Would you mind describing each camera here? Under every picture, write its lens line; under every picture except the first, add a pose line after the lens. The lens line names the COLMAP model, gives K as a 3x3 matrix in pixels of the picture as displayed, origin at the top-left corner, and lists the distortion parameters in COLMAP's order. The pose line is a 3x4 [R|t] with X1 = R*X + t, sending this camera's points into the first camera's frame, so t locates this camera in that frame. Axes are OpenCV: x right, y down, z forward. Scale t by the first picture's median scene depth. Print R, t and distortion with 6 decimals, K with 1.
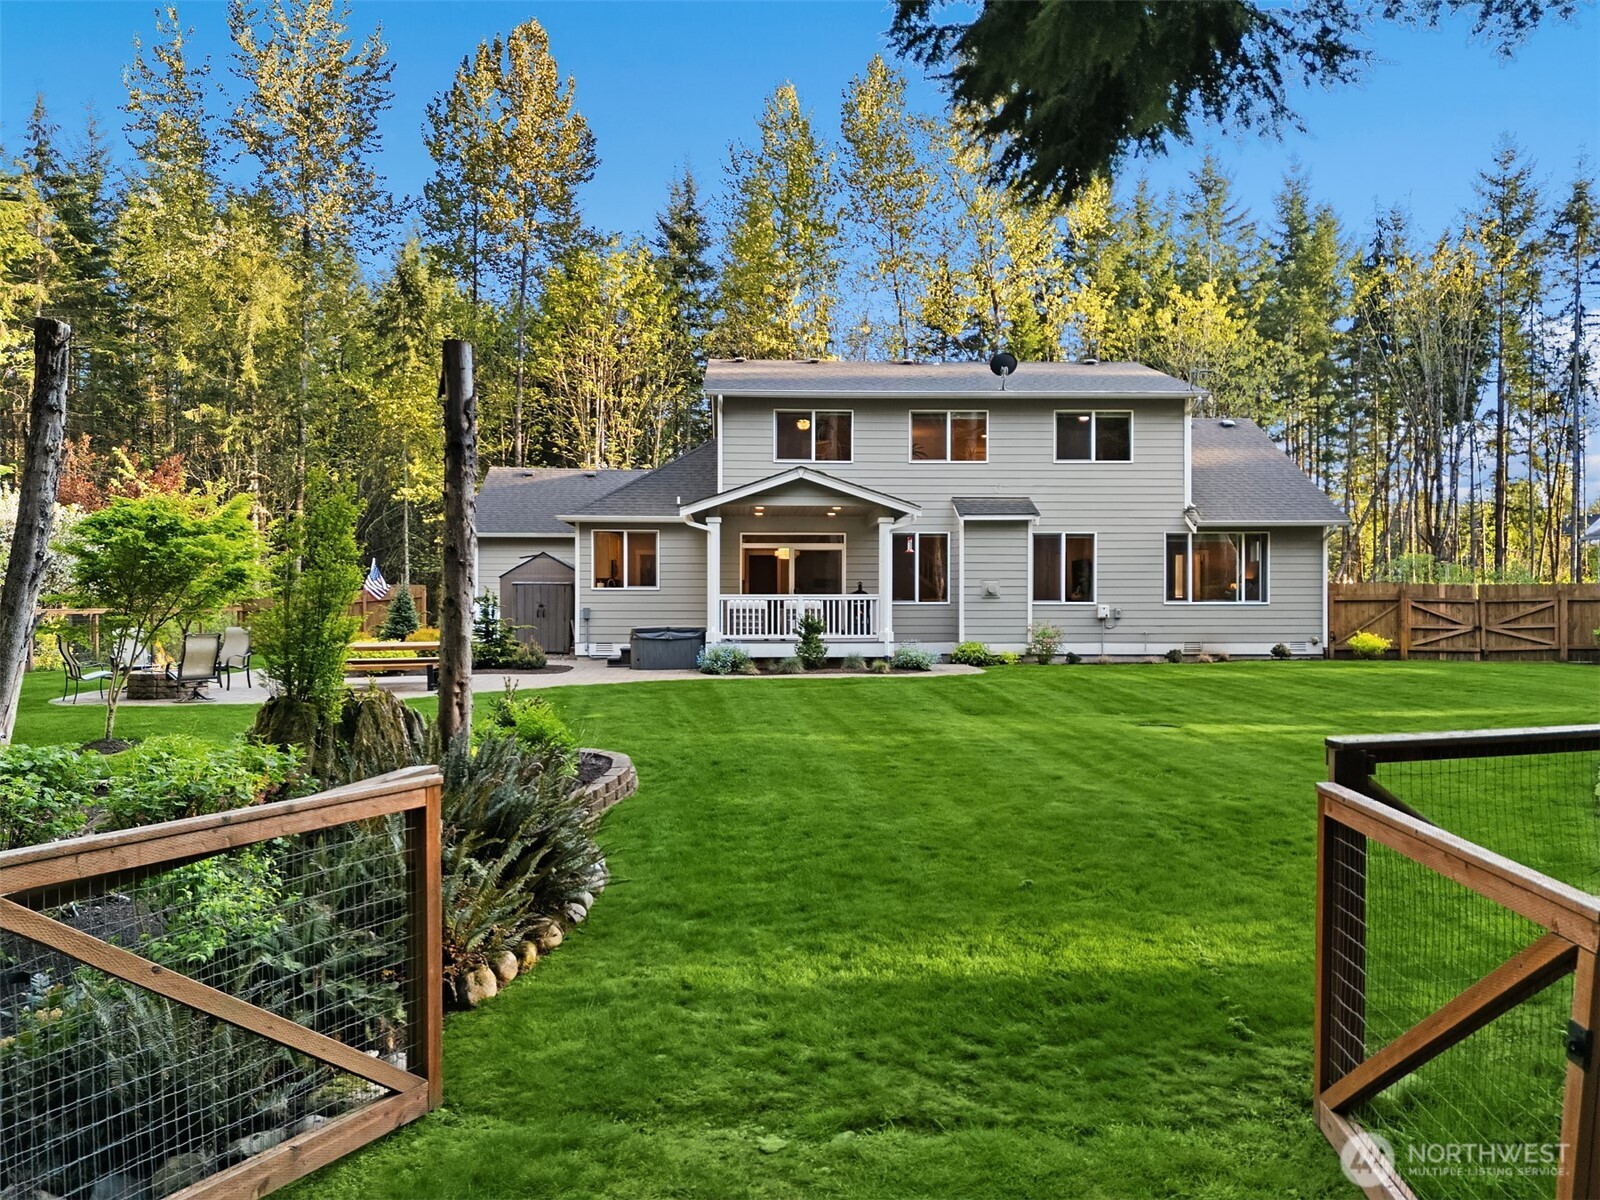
lens RADIAL K [[1135.6, 0, 797.3], [0, 1135.6, 596.3], [0, 0, 1]] dist [0.050807, -0.007279]
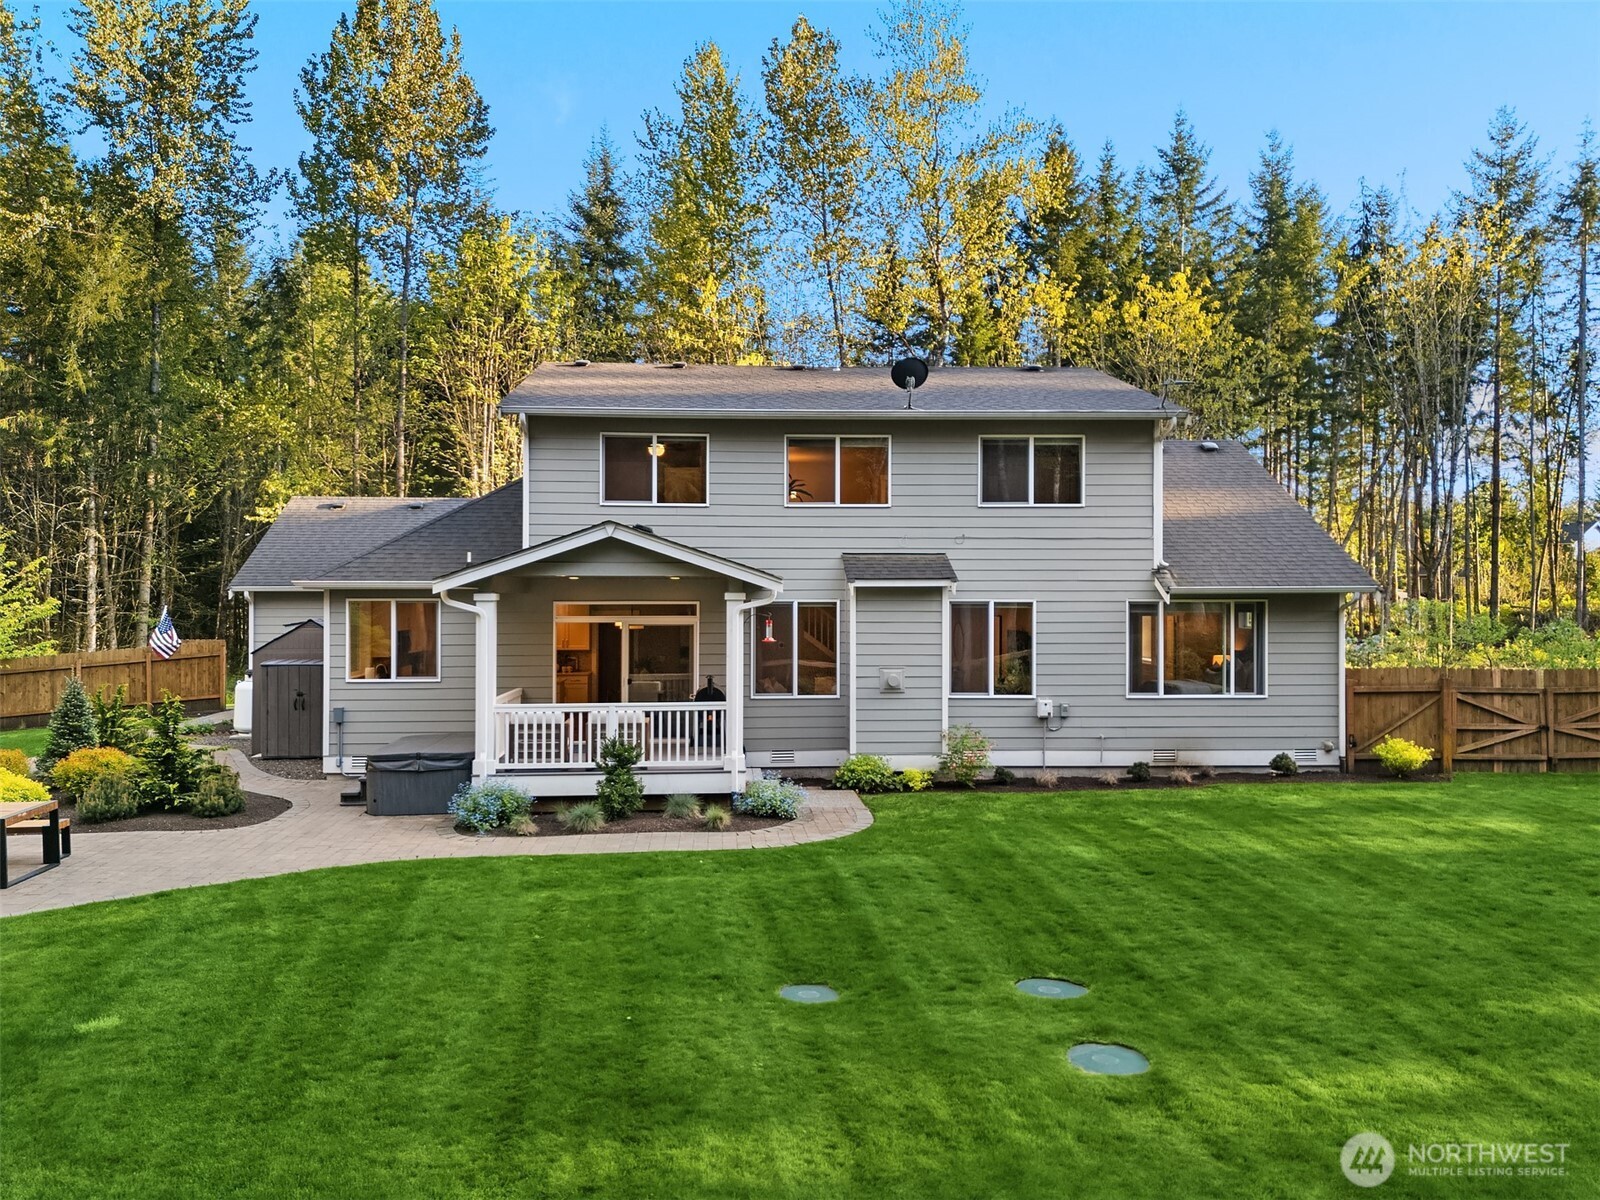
lens RADIAL K [[1096.6, 0, 800.0], [0, 1096.6, 600.0], [0, 0, 1]] dist [0.038471, -0.000622]
pose [[0.999872, -0.004271, 0.015396, 0.049336], [0.004023, 0.999862, 0.016101, -0.034362], [-0.015463, -0.016037, 0.999752, 0.144821]]
